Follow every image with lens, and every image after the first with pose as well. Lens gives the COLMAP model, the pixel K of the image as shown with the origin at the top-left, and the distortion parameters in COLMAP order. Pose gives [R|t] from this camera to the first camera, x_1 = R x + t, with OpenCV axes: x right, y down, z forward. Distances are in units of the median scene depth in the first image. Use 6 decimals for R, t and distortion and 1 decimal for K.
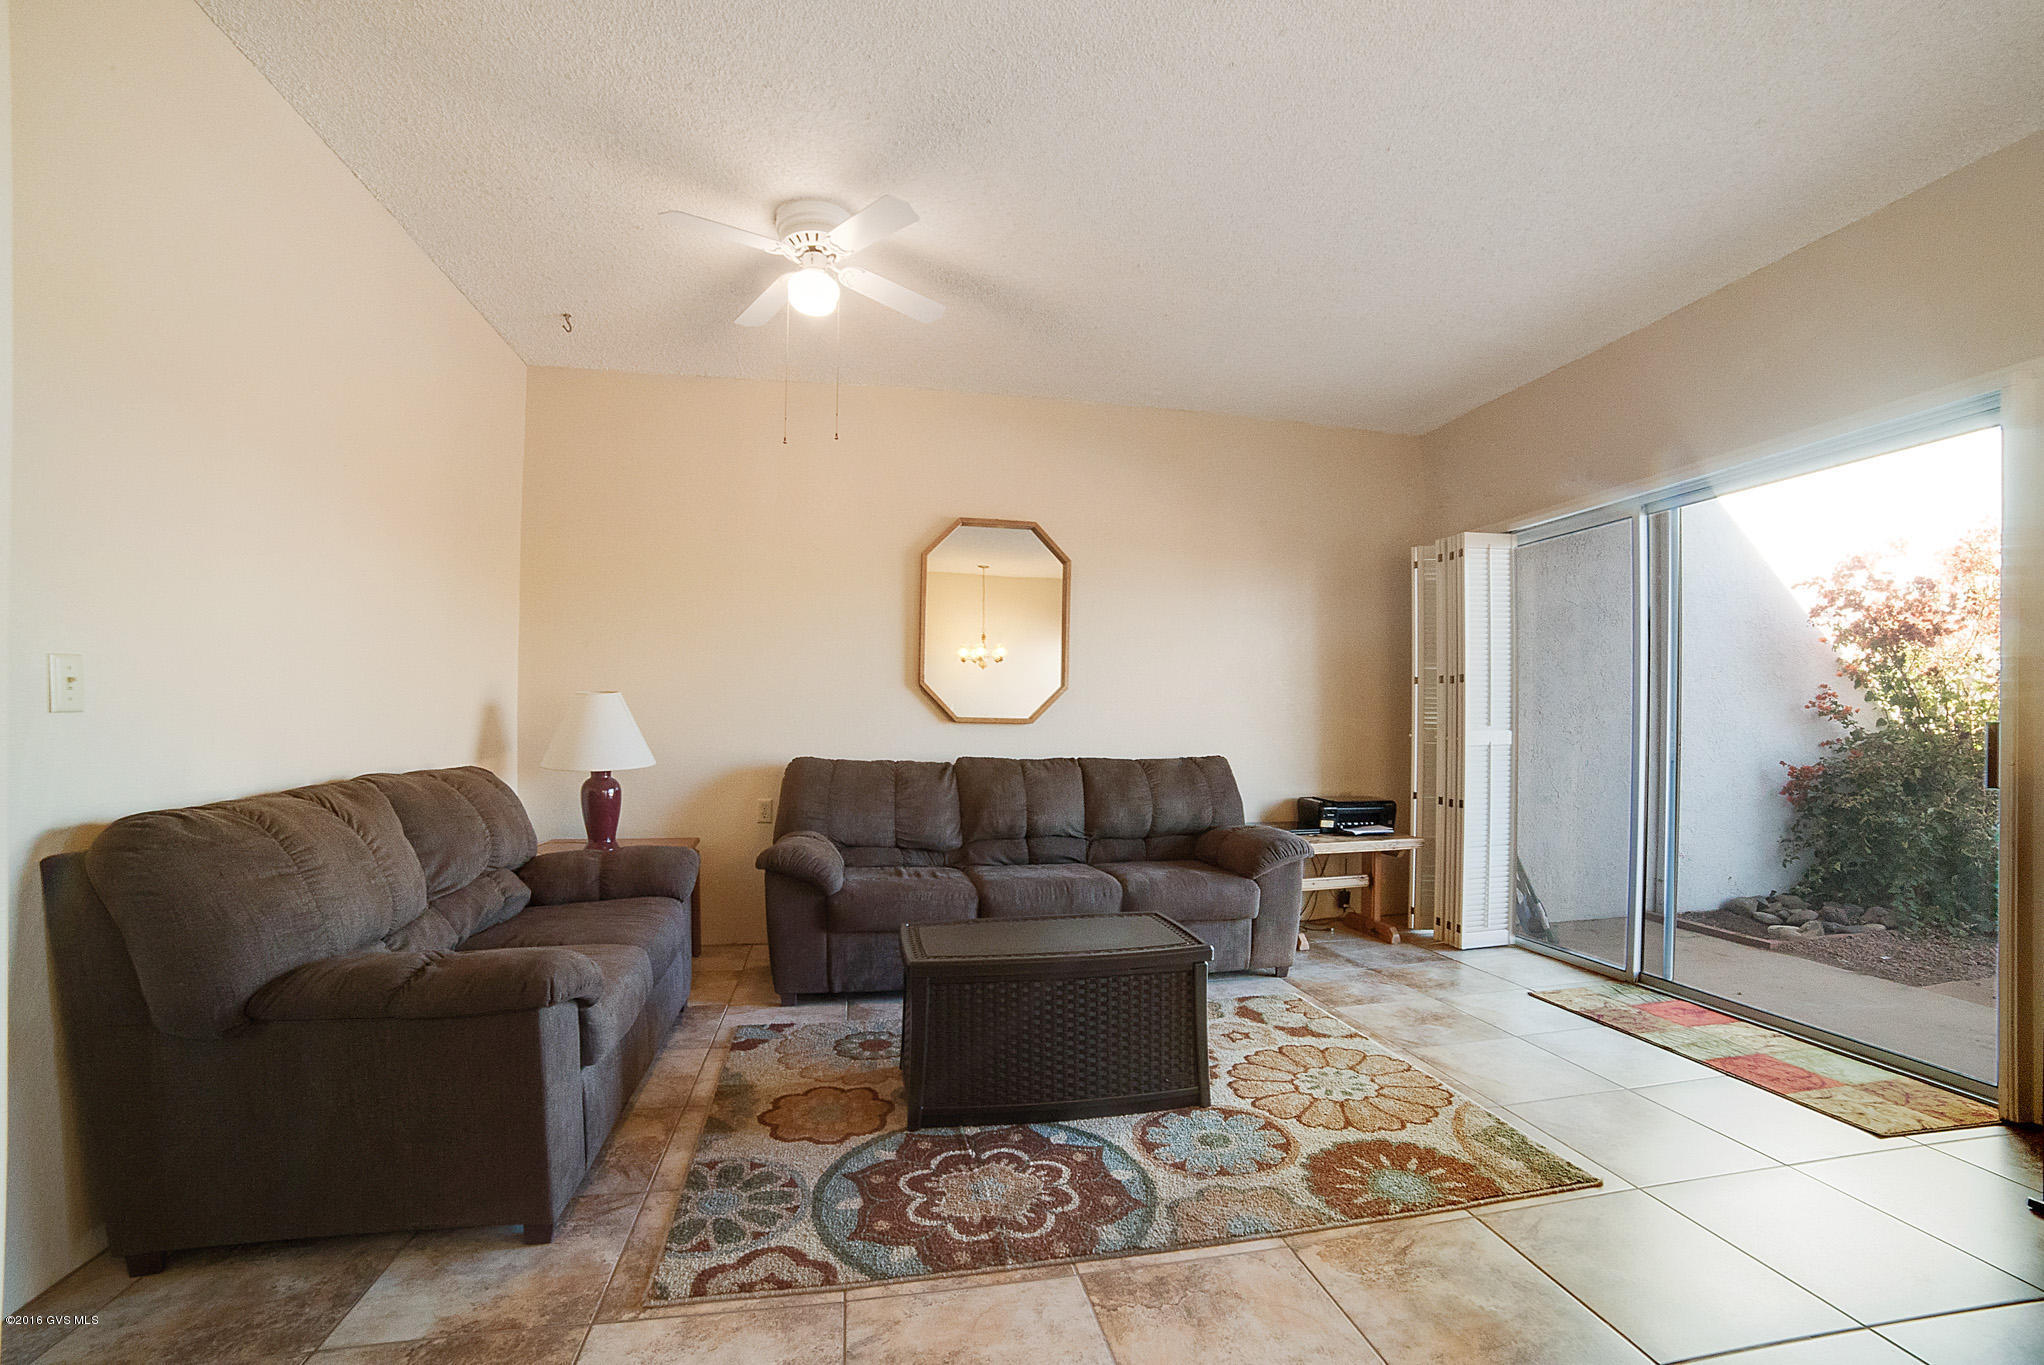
lens RADIAL K [[853.2, 0, 1022.0], [0, 853.2, 682.5], [0, 0, 1]] dist [-0.113511, 0.038388]
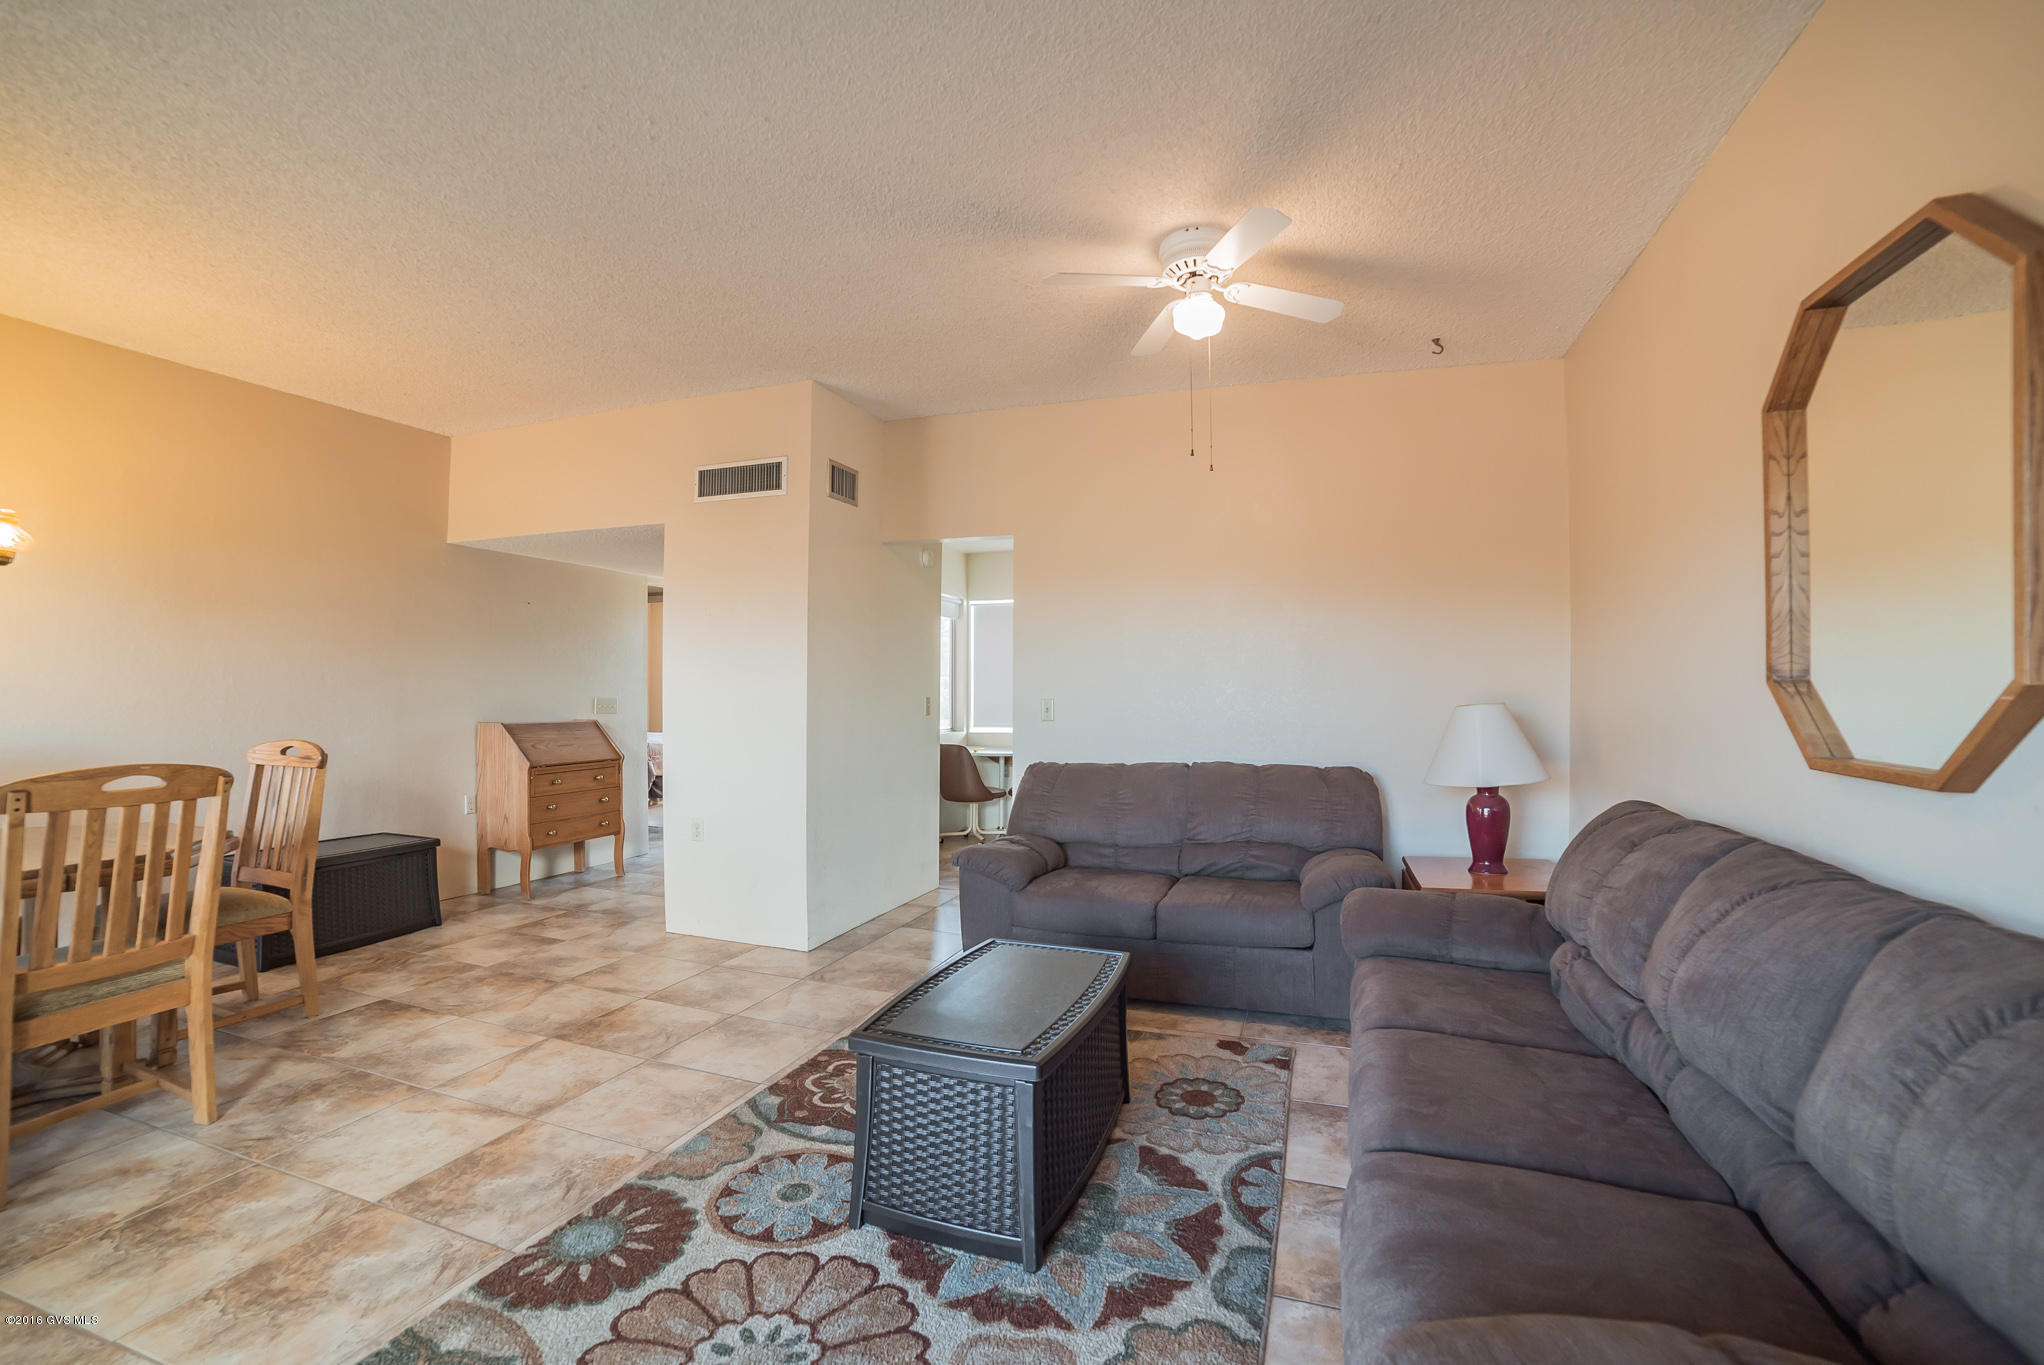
lens RADIAL K [[853.2, 0, 1022.0], [0, 853.2, 682.5], [0, 0, 1]] dist [-0.113511, 0.038388]
pose [[-0.497838, -0.015611, -0.867130, 0.889677], [0.032210, 0.998815, -0.036475, 0.019416], [0.866672, -0.046089, -0.496745, 1.656761]]
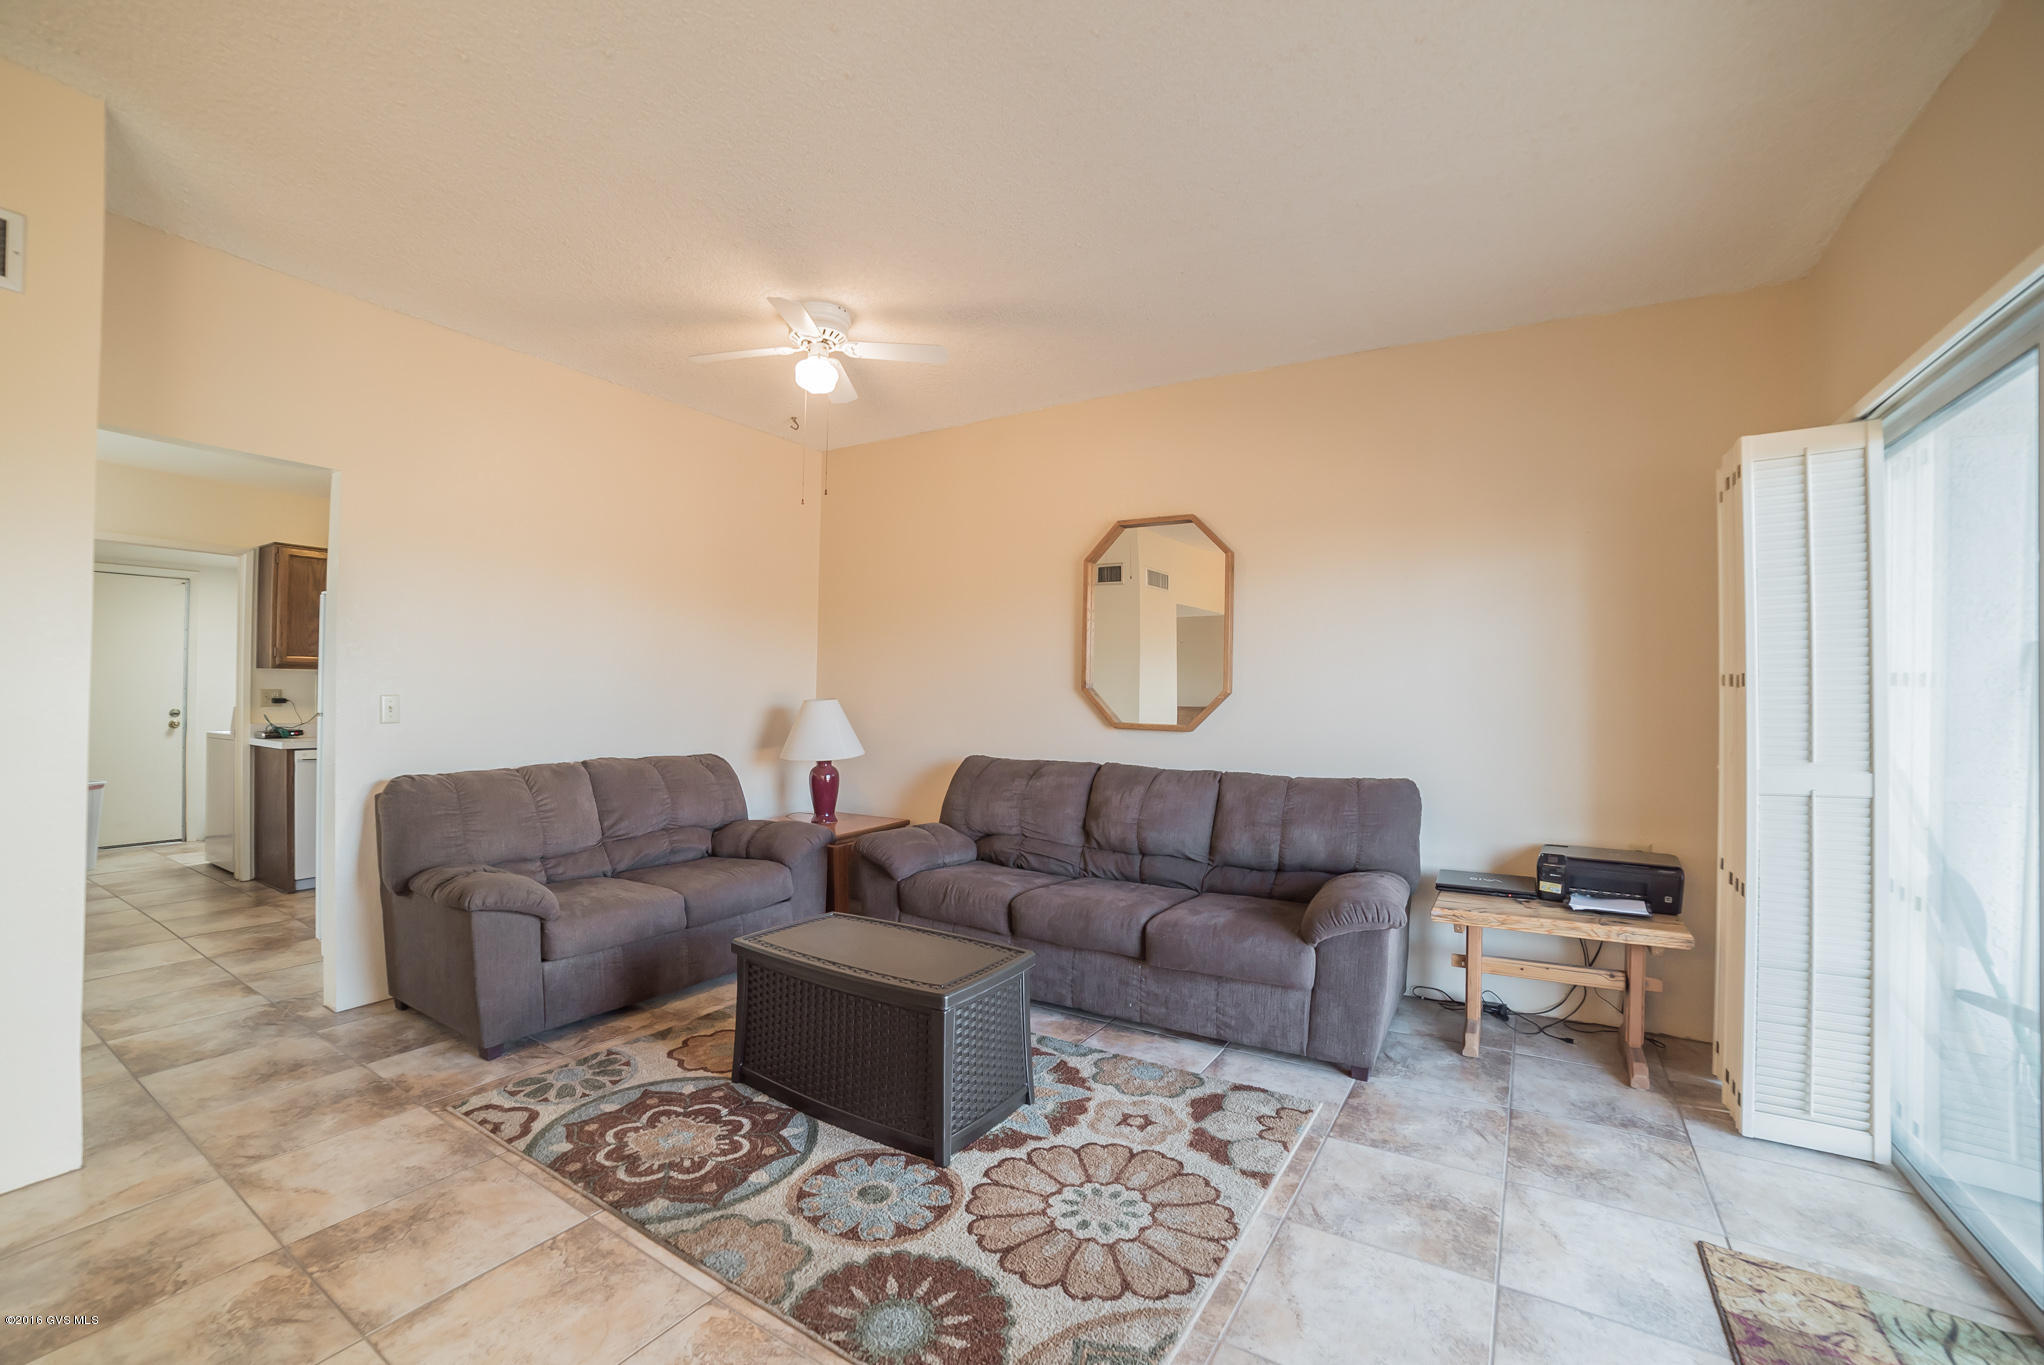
lens RADIAL K [[853.2, 0, 1022.0], [0, 853.2, 682.5], [0, 0, 1]] dist [-0.113511, 0.038388]
pose [[0.737174, -0.003225, -0.675695, 0.958930], [0.019832, 0.999661, 0.016865, -0.036650], [0.675411, -0.025832, 0.736989, 0.428608]]
